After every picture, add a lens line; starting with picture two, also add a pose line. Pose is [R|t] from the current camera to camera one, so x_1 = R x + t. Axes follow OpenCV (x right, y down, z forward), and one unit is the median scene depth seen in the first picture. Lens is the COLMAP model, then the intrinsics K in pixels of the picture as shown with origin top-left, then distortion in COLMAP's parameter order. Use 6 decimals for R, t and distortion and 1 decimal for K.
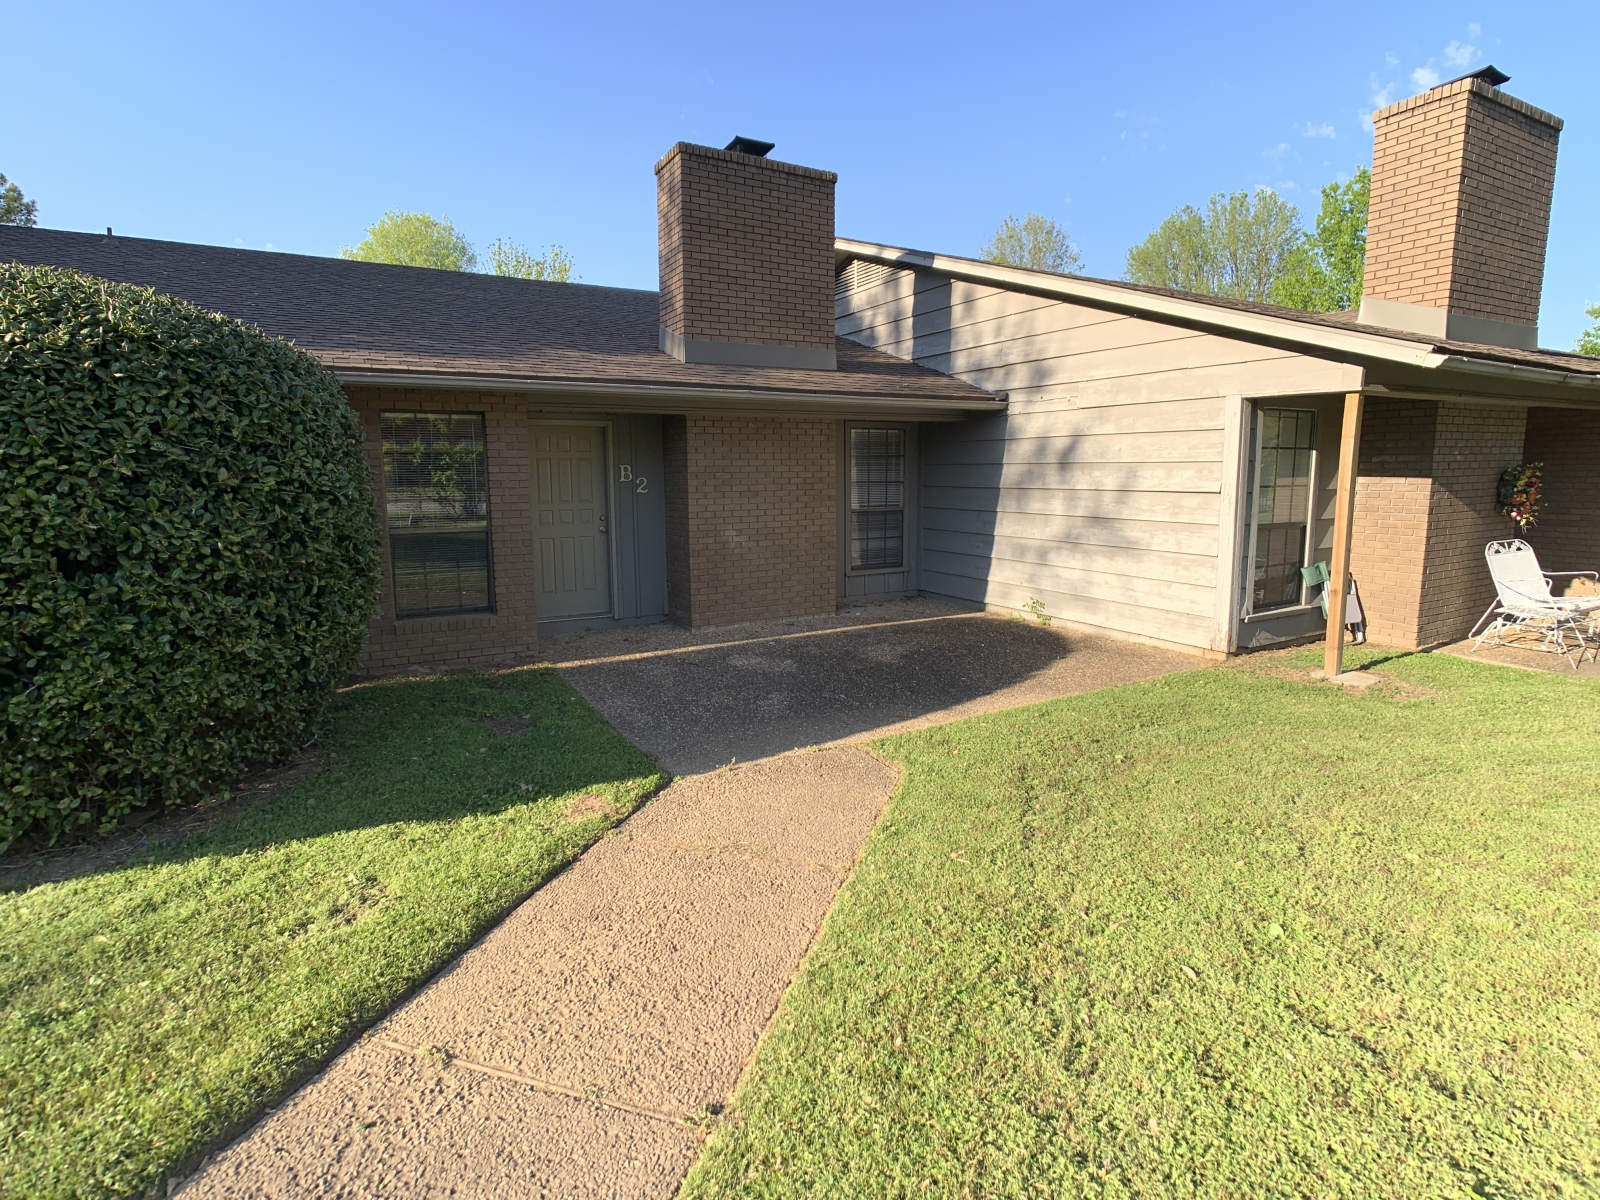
lens RADIAL K [[817.6, 0, 792.9], [0, 817.6, 583.5], [0, 0, 1]] dist [-0.023610, 0.006165]
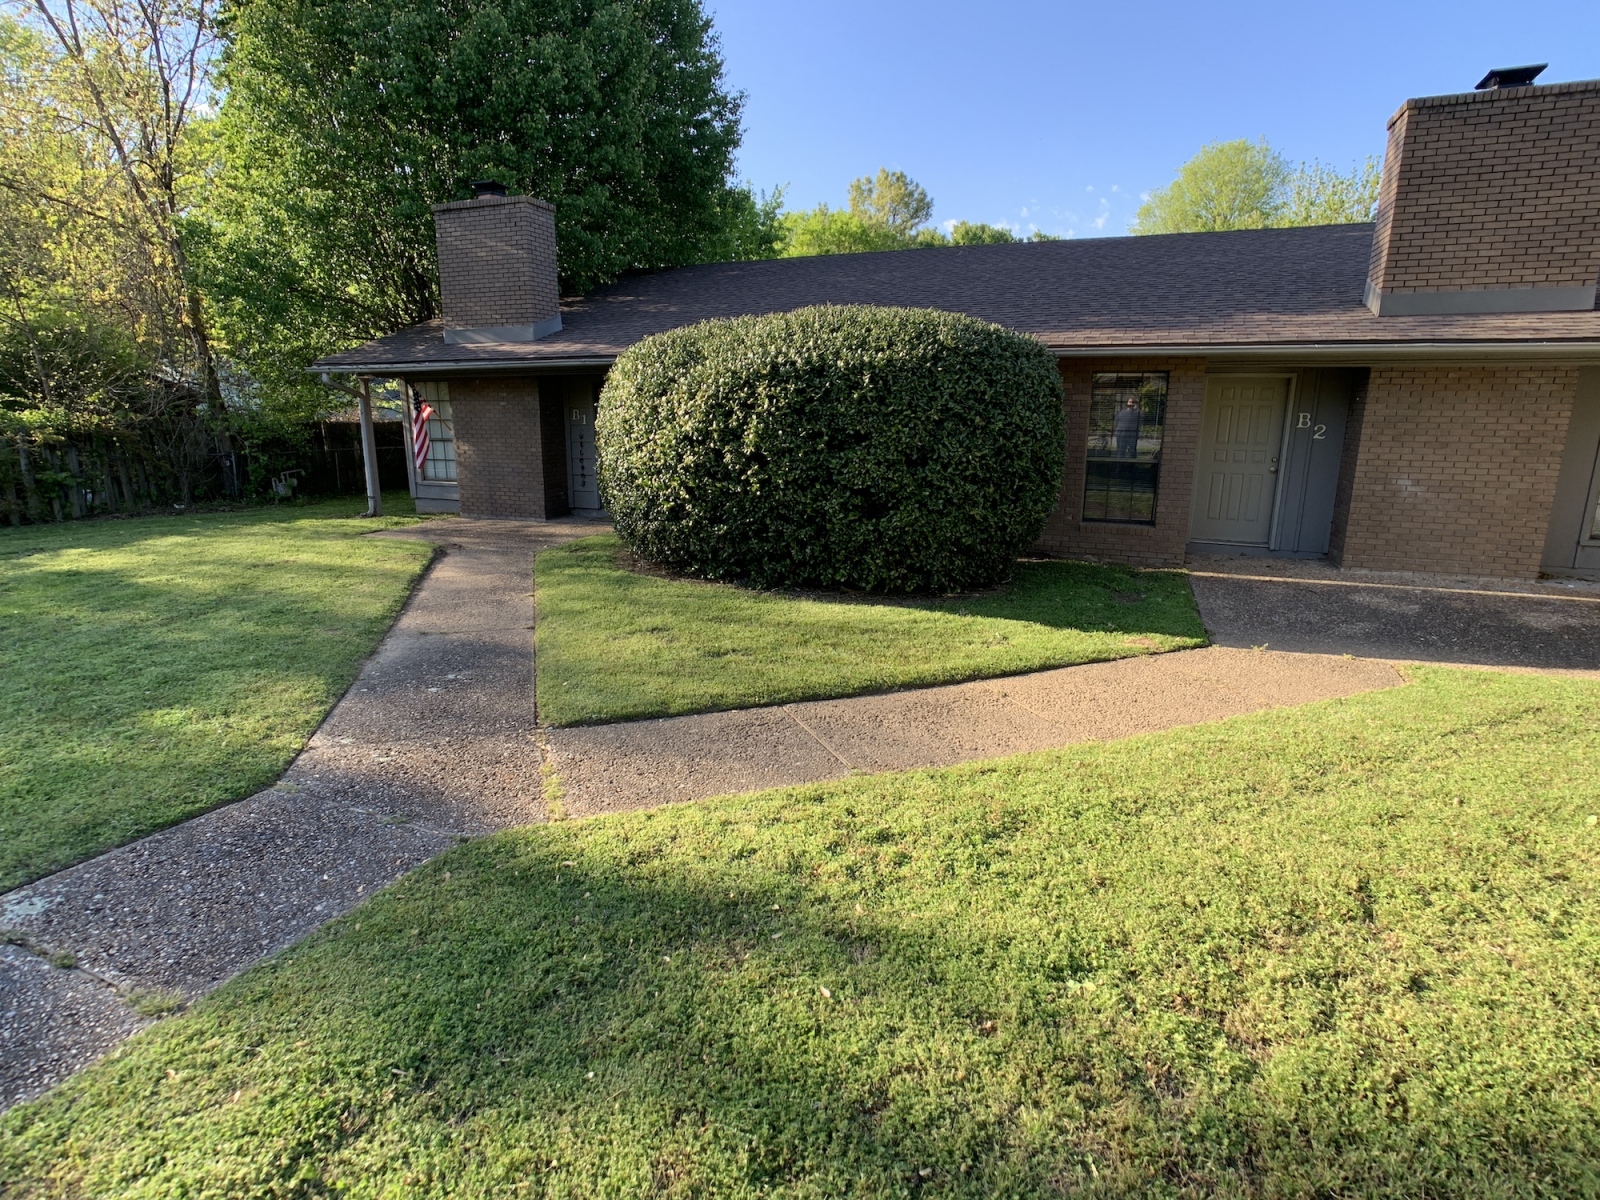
lens RADIAL K [[817.6, 0, 792.9], [0, 817.6, 583.5], [0, 0, 1]] dist [-0.023610, 0.006165]
pose [[0.629840, 0.175330, -0.756677, 0.460643], [-0.114549, 0.984505, 0.132772, 0.033039], [0.768231, 0.003052, 0.640165, -0.475159]]
